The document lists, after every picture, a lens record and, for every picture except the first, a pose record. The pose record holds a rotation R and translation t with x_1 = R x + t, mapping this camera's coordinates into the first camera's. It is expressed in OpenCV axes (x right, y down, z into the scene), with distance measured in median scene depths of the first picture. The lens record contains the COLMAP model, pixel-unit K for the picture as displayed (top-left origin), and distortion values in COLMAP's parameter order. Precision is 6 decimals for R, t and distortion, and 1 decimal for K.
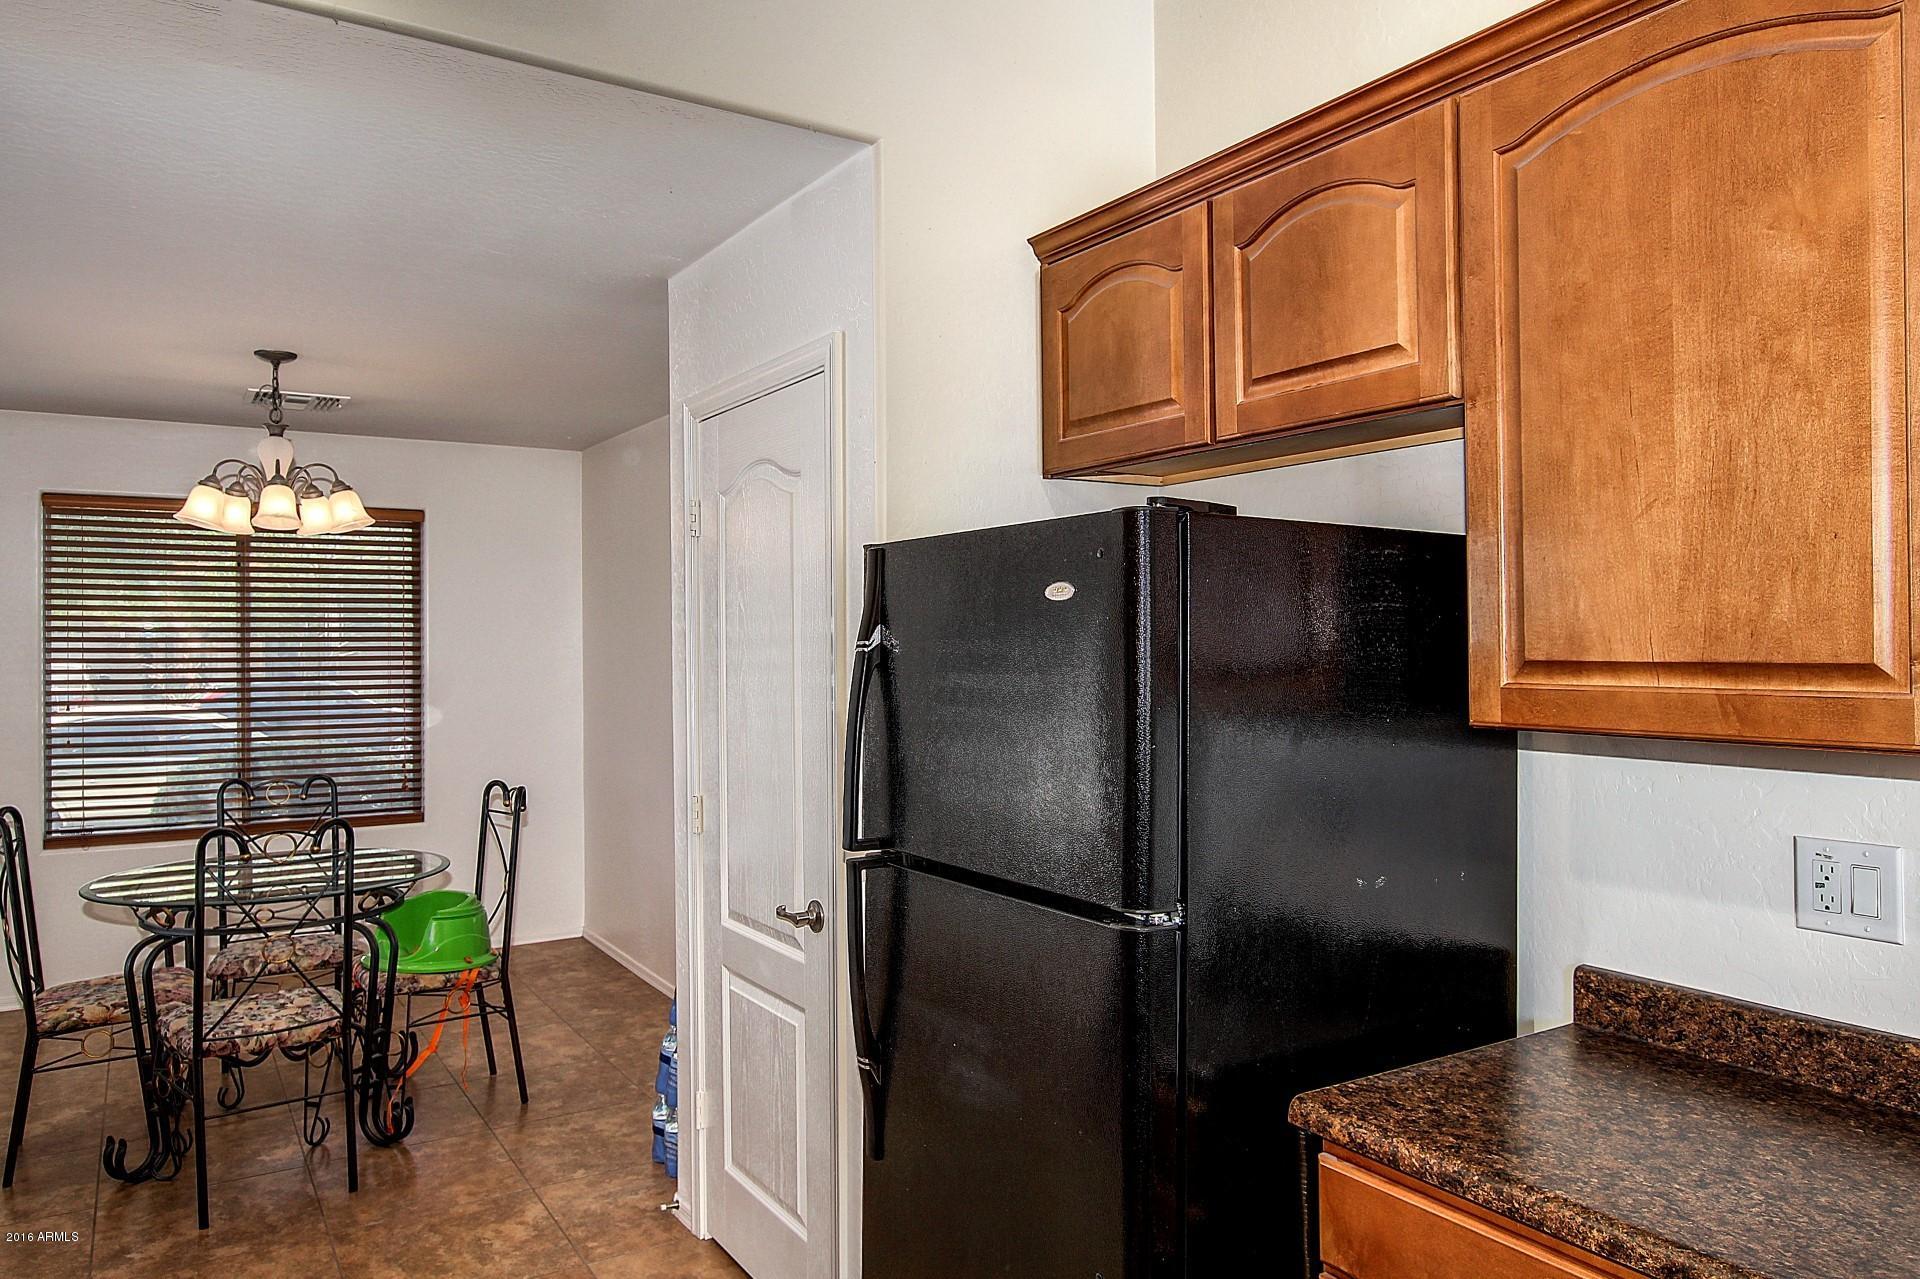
lens RADIAL K [[1292.5, 0, 960.0], [0, 1292.5, 639.5], [0, 0, 1]] dist [-0.005967, -0.000693]
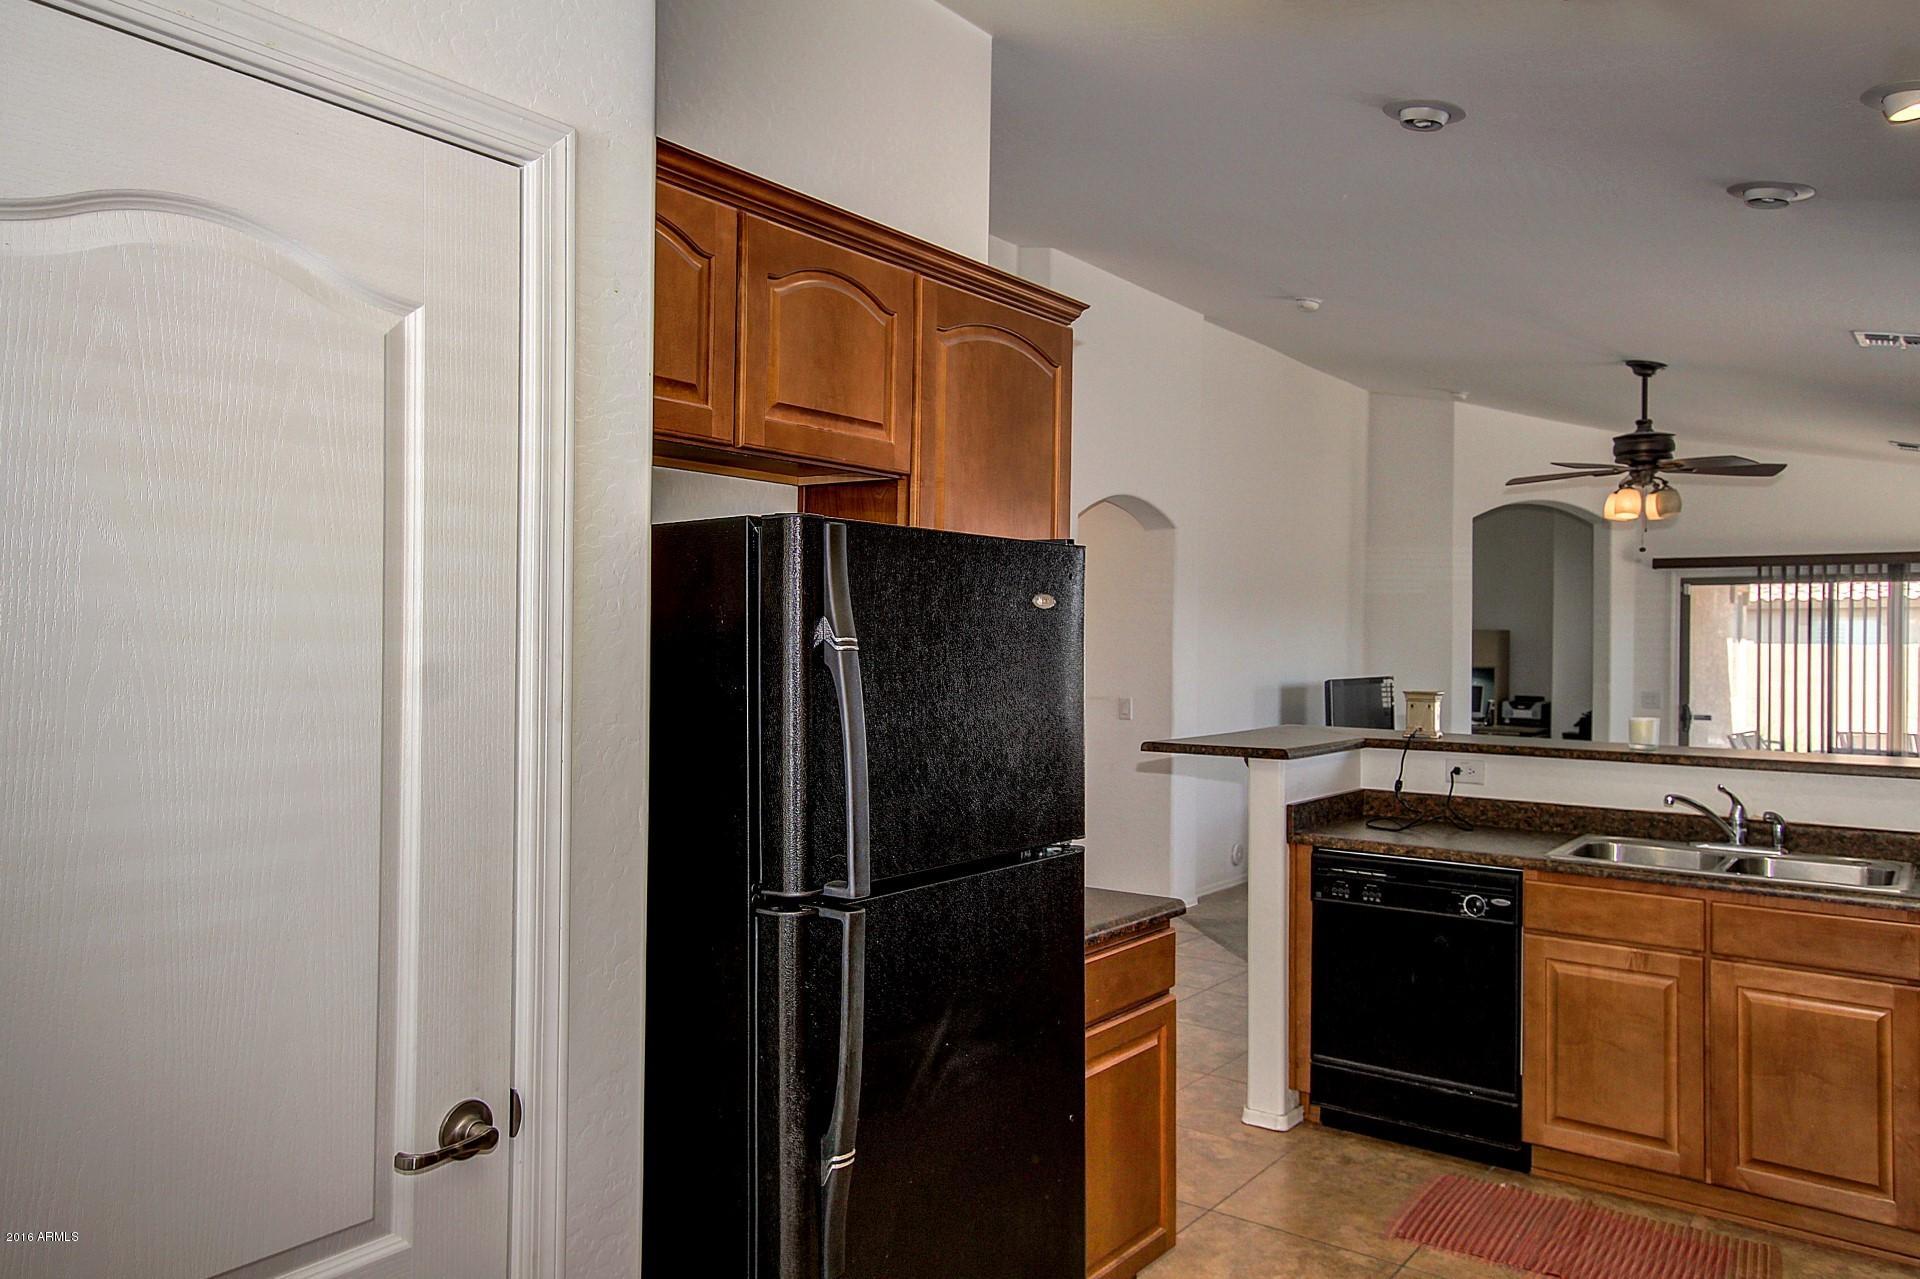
lens RADIAL K [[1322.3, 0, 945.6], [0, 1322.3, 632.2], [0, 0, 1]] dist [0.002898, 0.000225]
pose [[-0.346595, 0.002433, 0.938012, -0.946724], [-0.015697, 0.999842, -0.008394, 0.004567], [-0.937884, -0.017633, -0.346502, 1.328229]]
